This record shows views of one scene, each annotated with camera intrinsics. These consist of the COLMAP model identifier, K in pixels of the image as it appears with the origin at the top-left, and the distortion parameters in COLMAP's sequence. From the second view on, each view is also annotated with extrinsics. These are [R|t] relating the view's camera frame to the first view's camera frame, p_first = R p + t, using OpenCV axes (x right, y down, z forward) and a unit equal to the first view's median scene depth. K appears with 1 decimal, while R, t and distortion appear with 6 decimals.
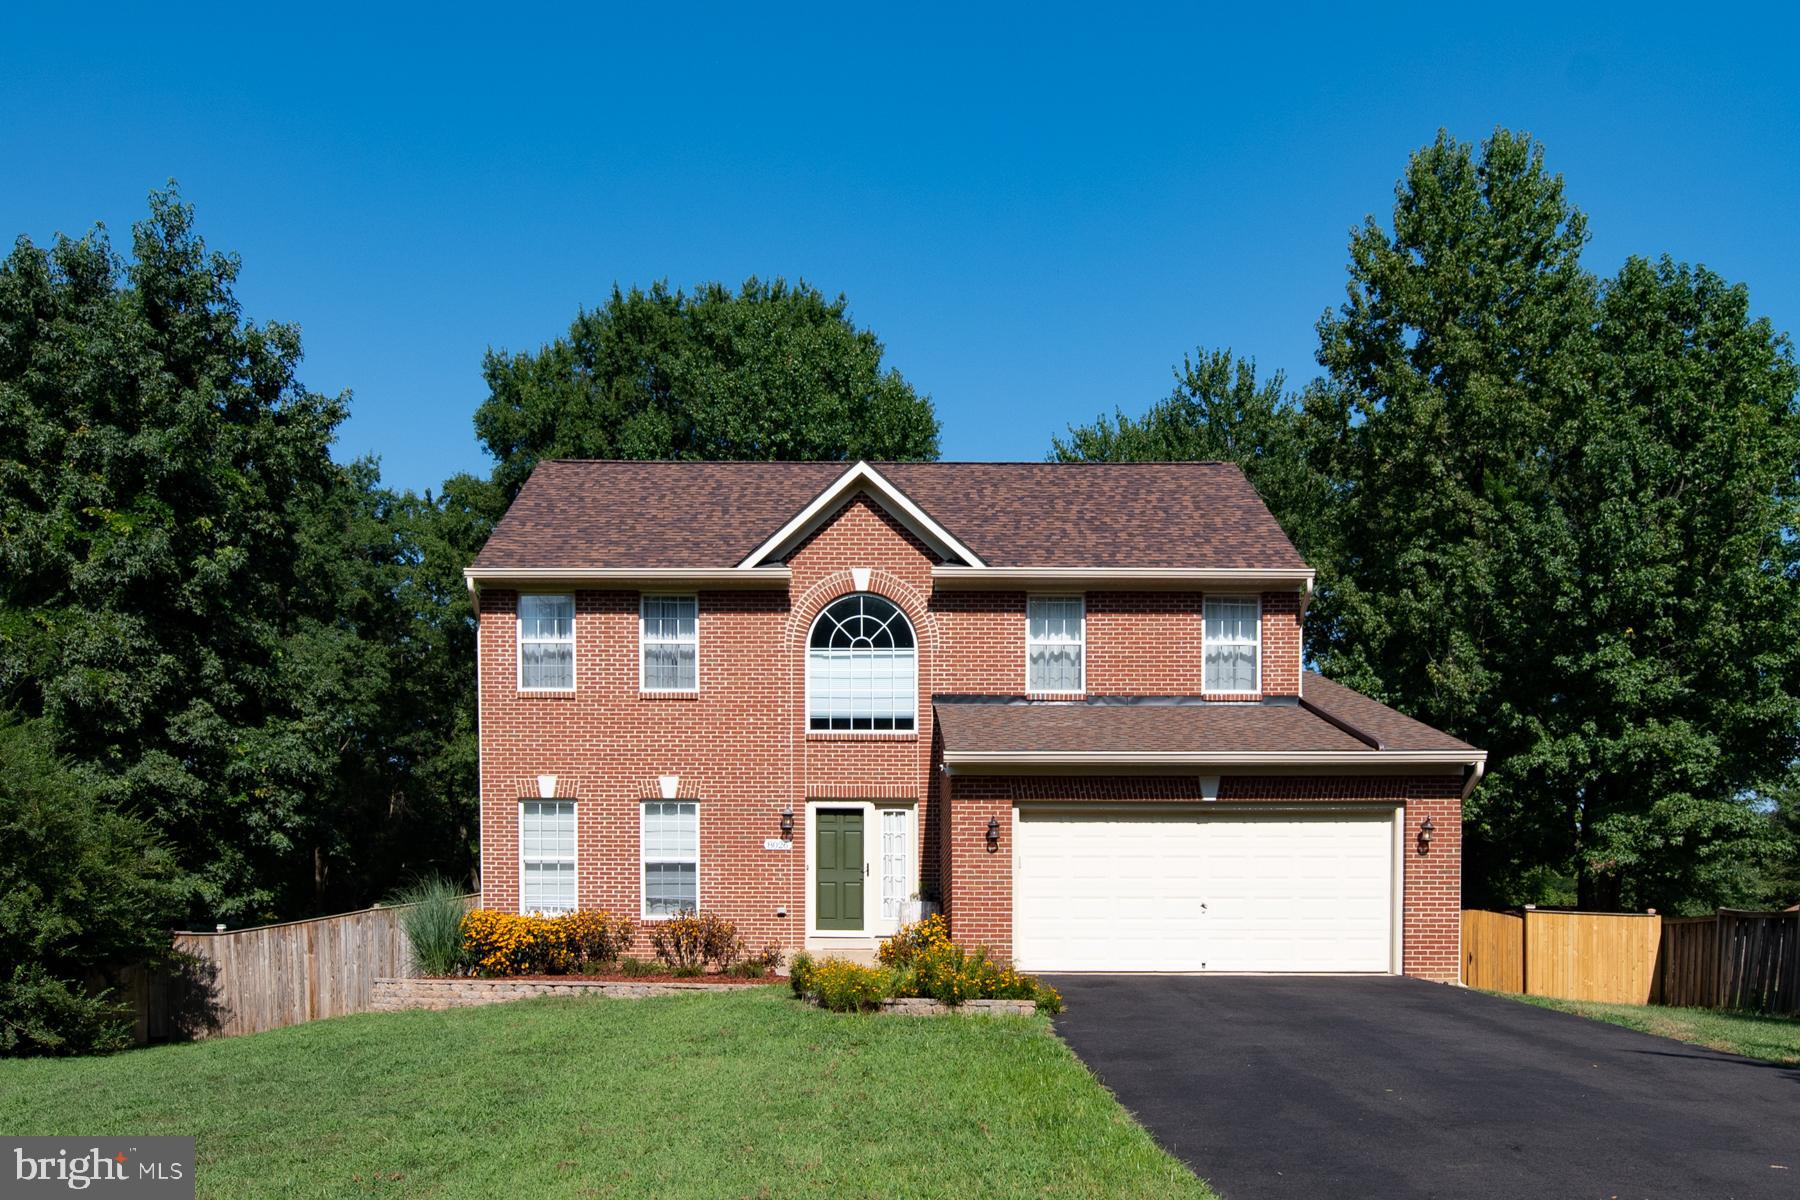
lens RADIAL K [[1524.1, 0, 897.2], [0, 1524.1, 788.8], [0, 0, 1]] dist [-0.002252, 0.000414]
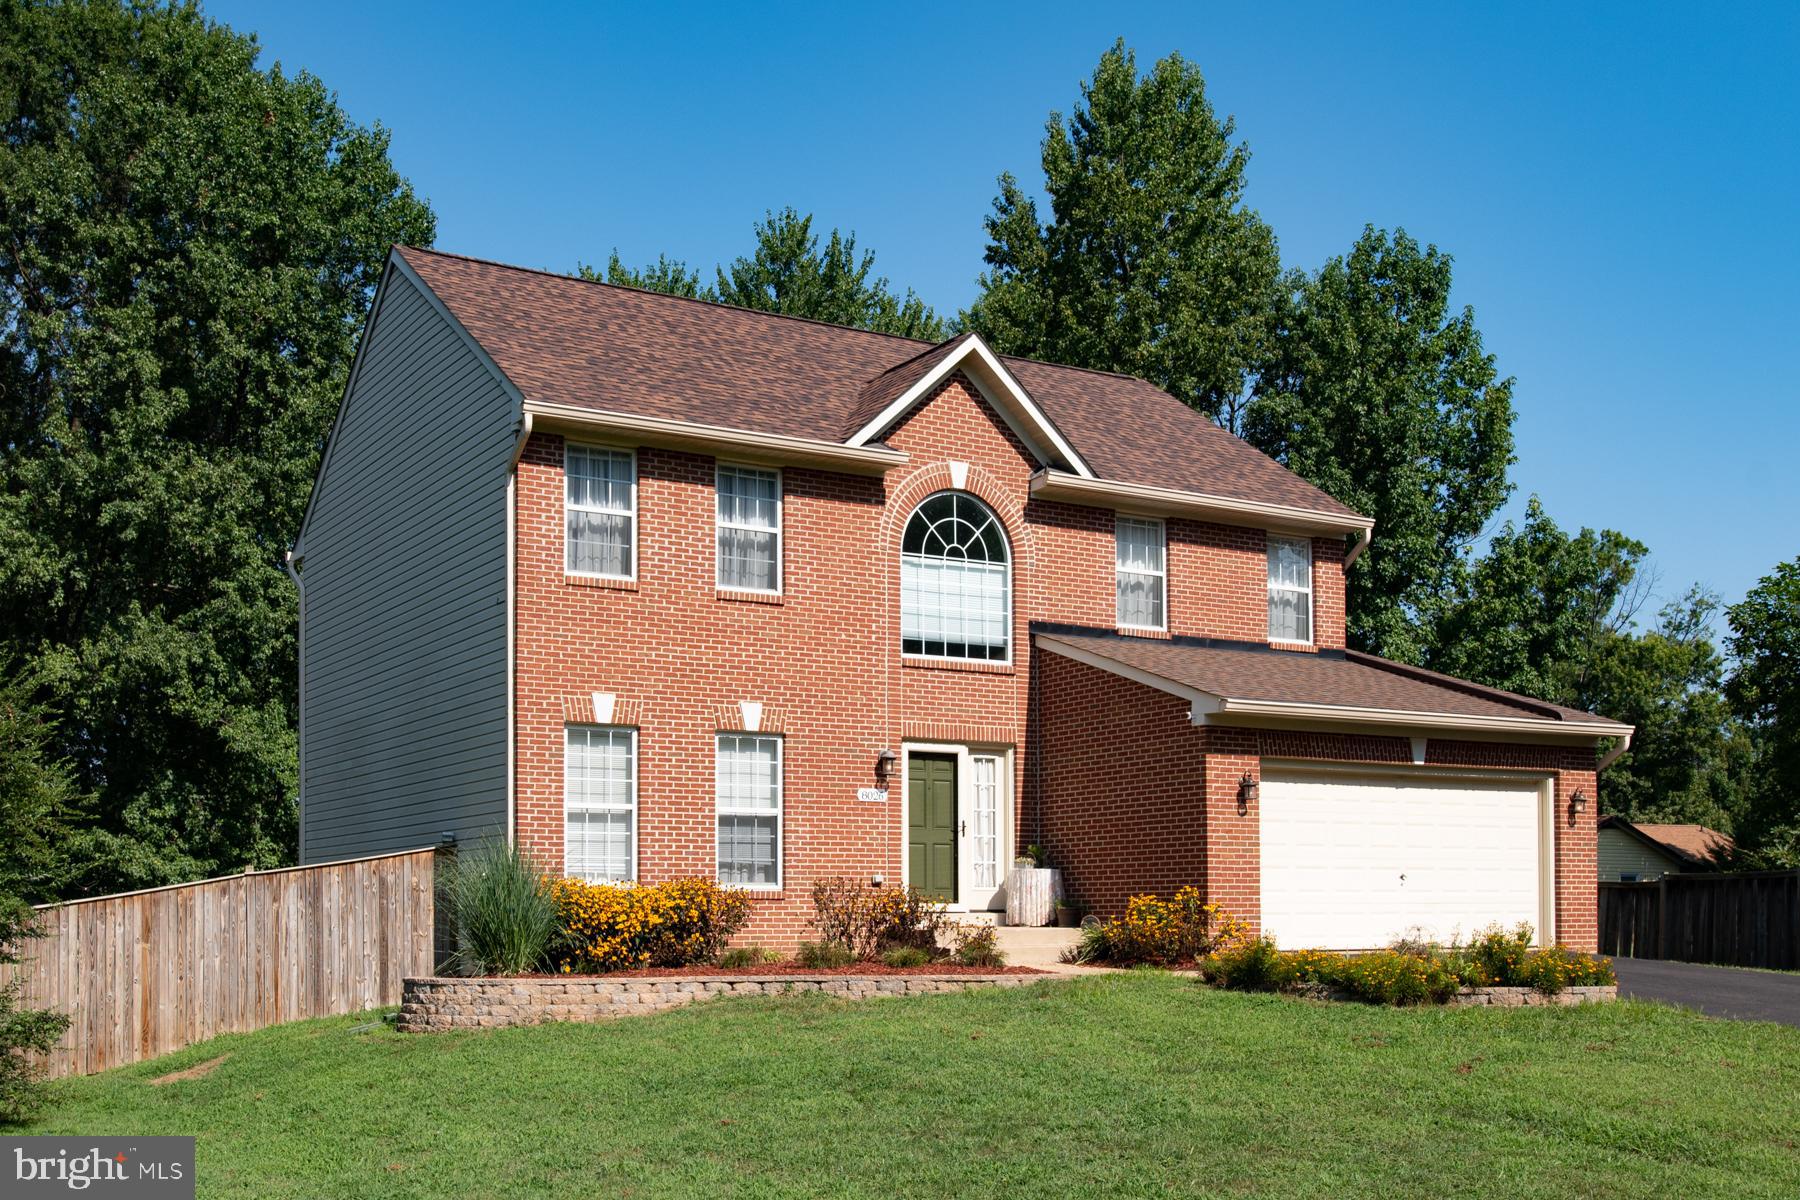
lens RADIAL K [[1887.5, 0, 900.0], [0, 1887.5, 600.0], [0, 0, 1]] dist [0.008730, 0.012288]
pose [[0.852842, 0.078546, 0.516228, -0.575154], [-0.048697, 0.996277, -0.071137, 0.004409], [-0.519894, 0.035529, 0.853492, 0.146534]]
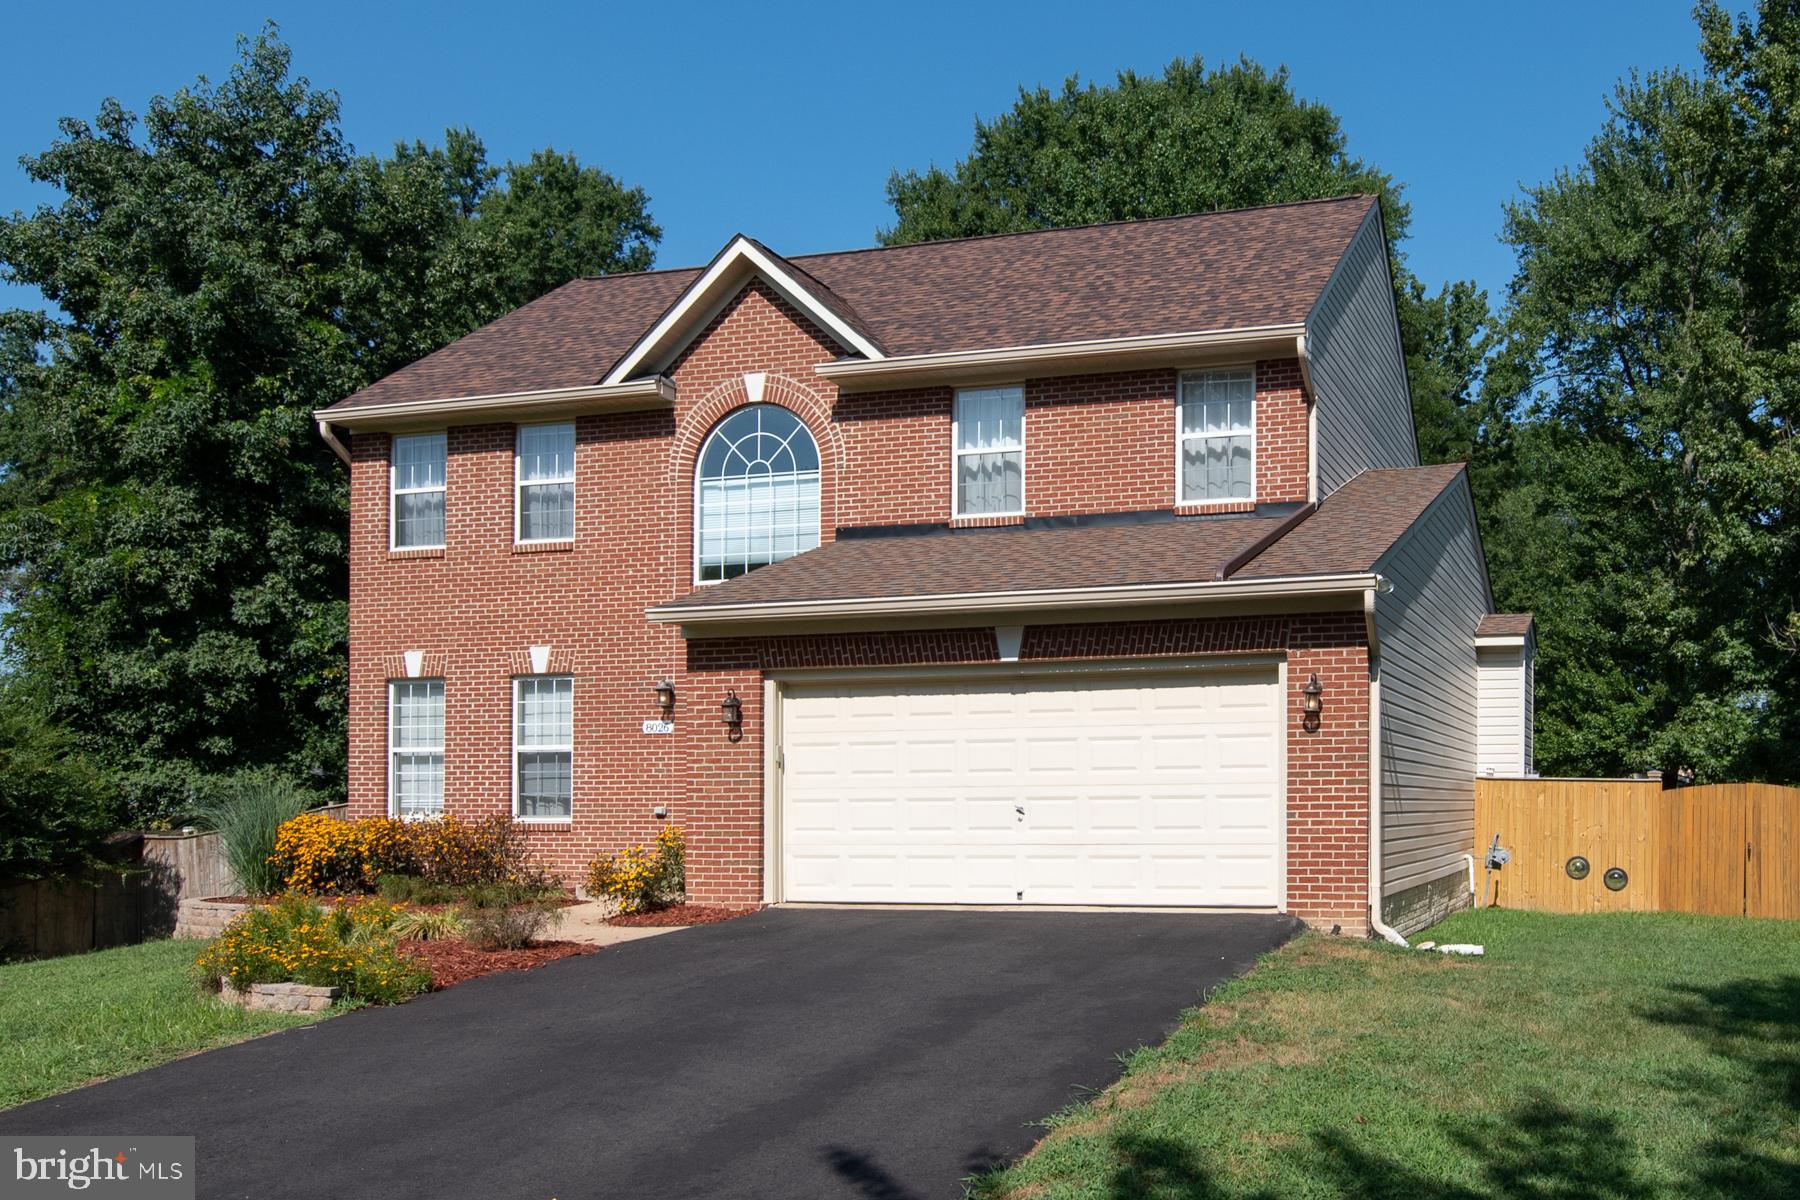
lens RADIAL K [[1614.7, 0, 1178.1], [0, 1614.7, 594.5], [0, 0, 1]] dist [-0.006759, -0.003234]
pose [[0.964409, -0.044850, -0.260585, 0.401445], [0.040320, 0.998929, -0.022706, -0.002562], [0.261324, 0.011391, 0.965184, 0.253688]]
